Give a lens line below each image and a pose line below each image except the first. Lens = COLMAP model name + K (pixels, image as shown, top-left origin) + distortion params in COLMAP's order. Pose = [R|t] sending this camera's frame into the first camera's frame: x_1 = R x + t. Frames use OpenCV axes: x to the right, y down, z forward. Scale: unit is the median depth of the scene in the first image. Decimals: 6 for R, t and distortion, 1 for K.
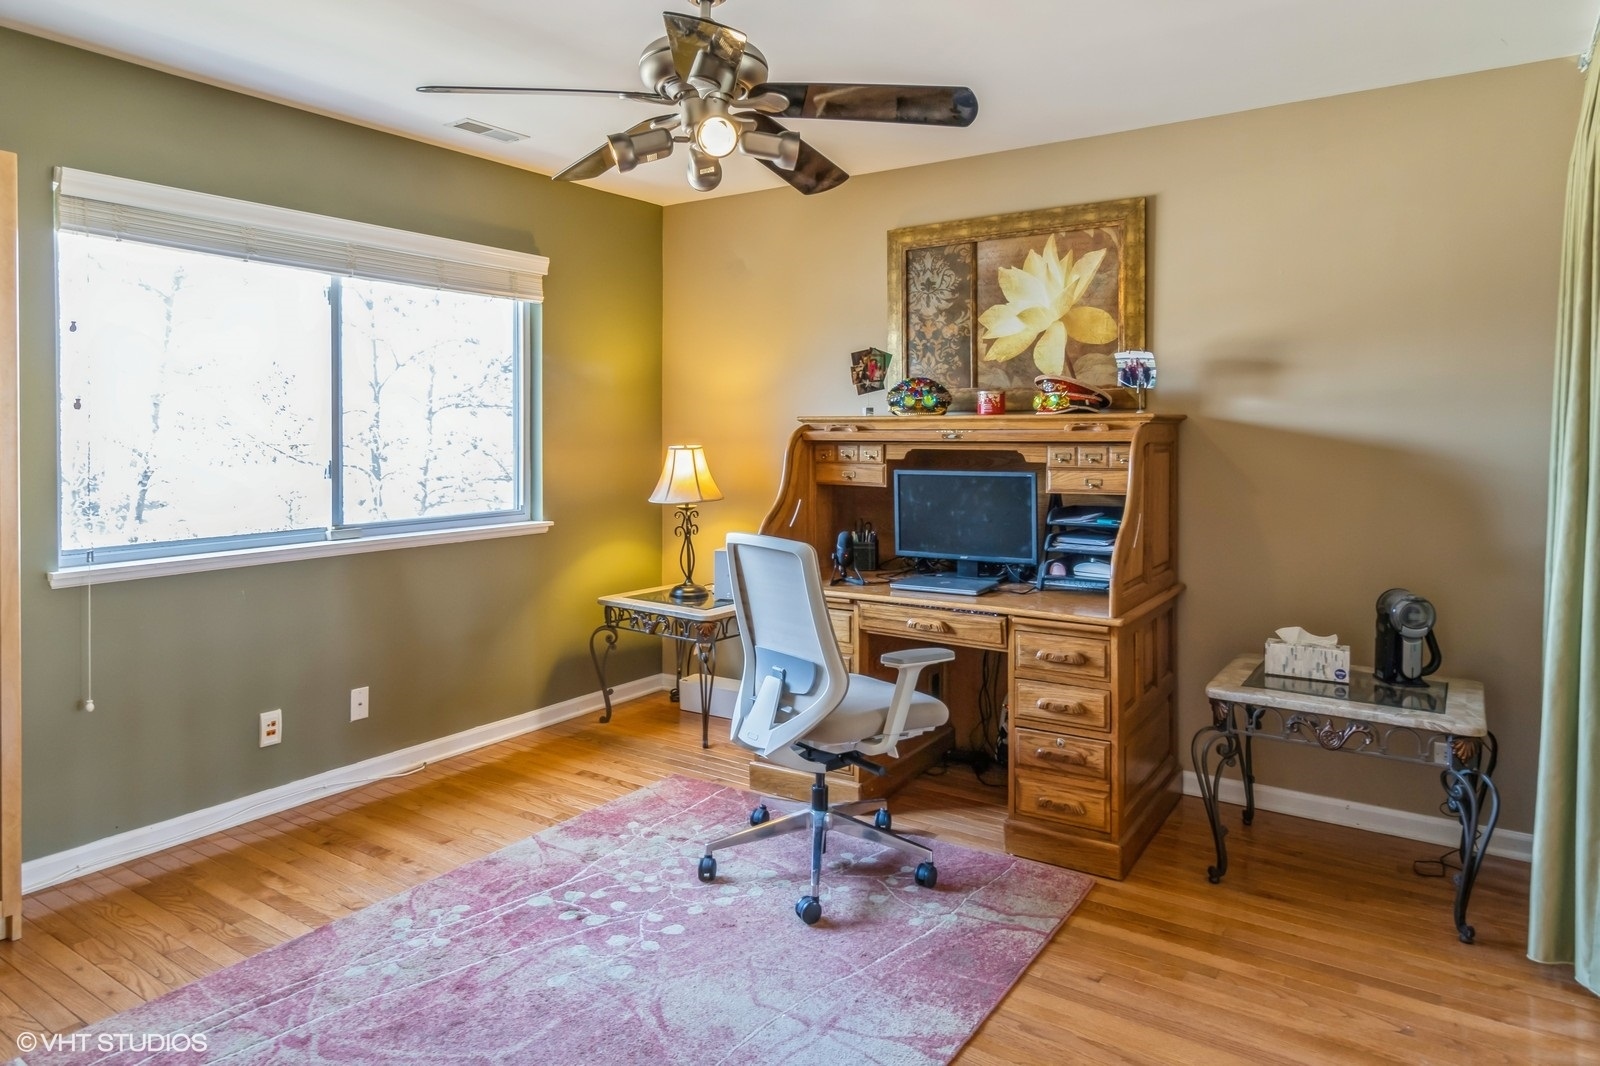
lens RADIAL K [[992.2, 0, 801.1], [0, 992.2, 430.9], [0, 0, 1]] dist [0.000526, -0.001672]
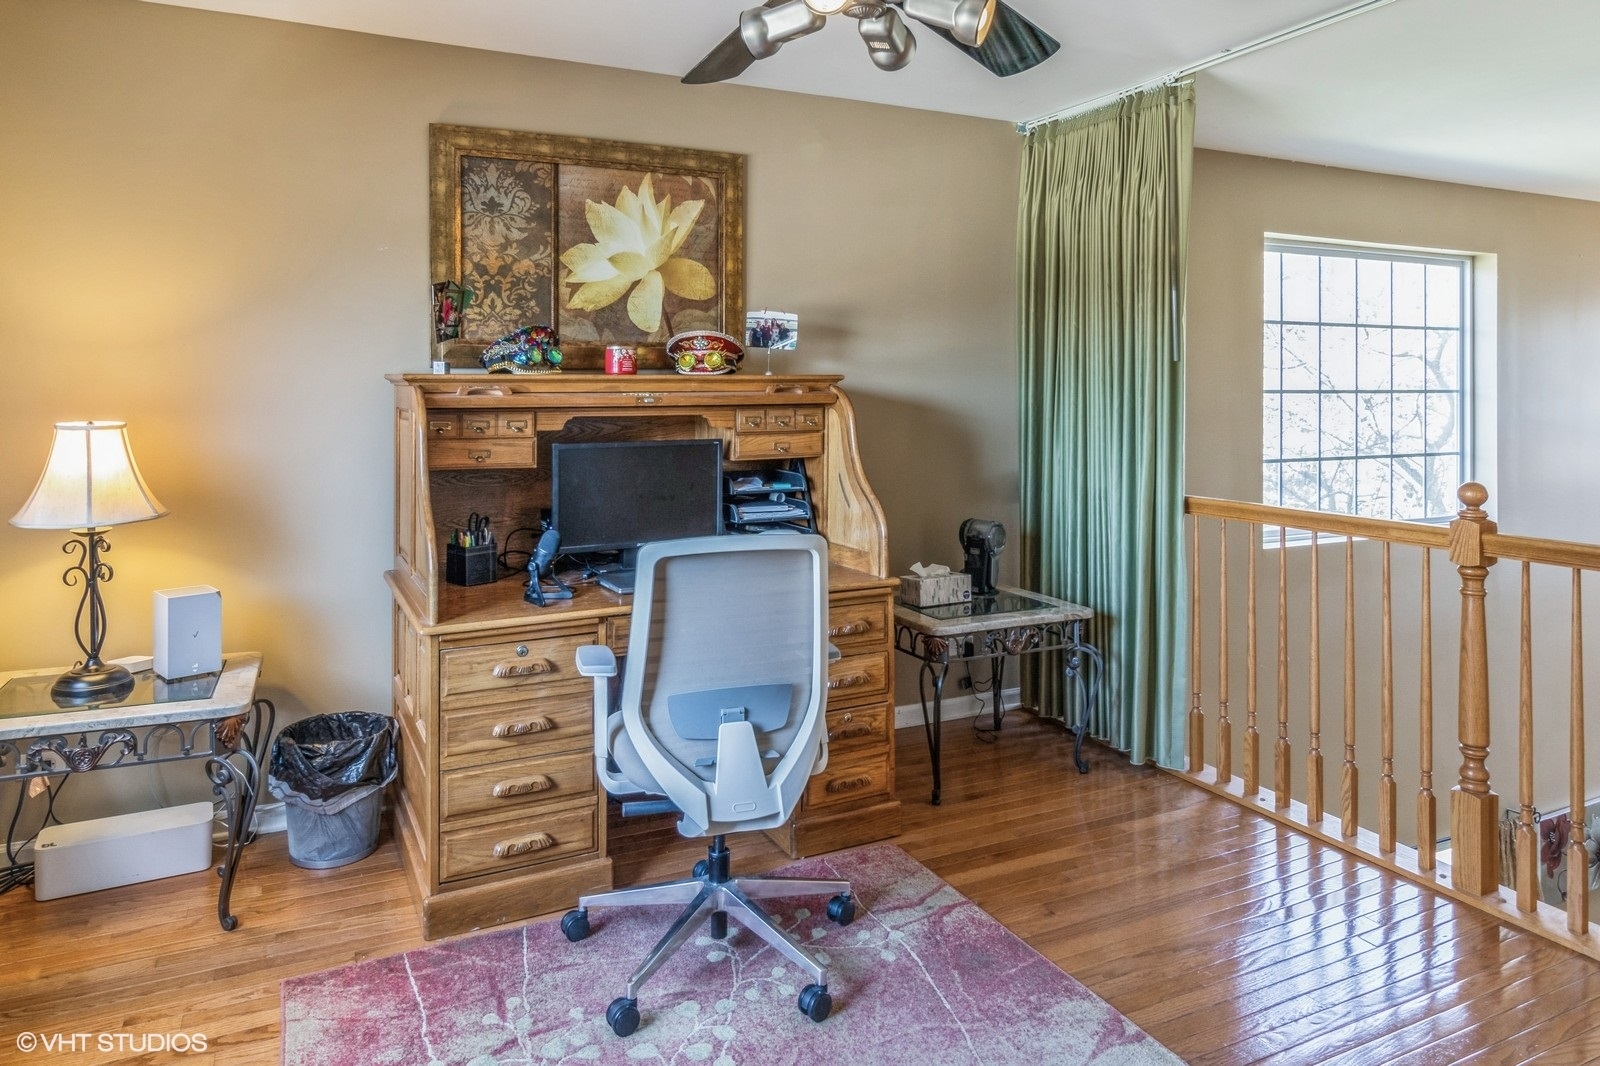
lens RADIAL K [[1027.5, 0, 829.6], [0, 1027.5, 379.1], [0, 0, 1]] dist [0.002228, 0.000449]
pose [[0.503878, 0.005449, 0.863757, -0.470399], [0.001639, 0.999972, -0.007264, -0.005158], [-0.863773, 0.005076, 0.503855, 0.395234]]
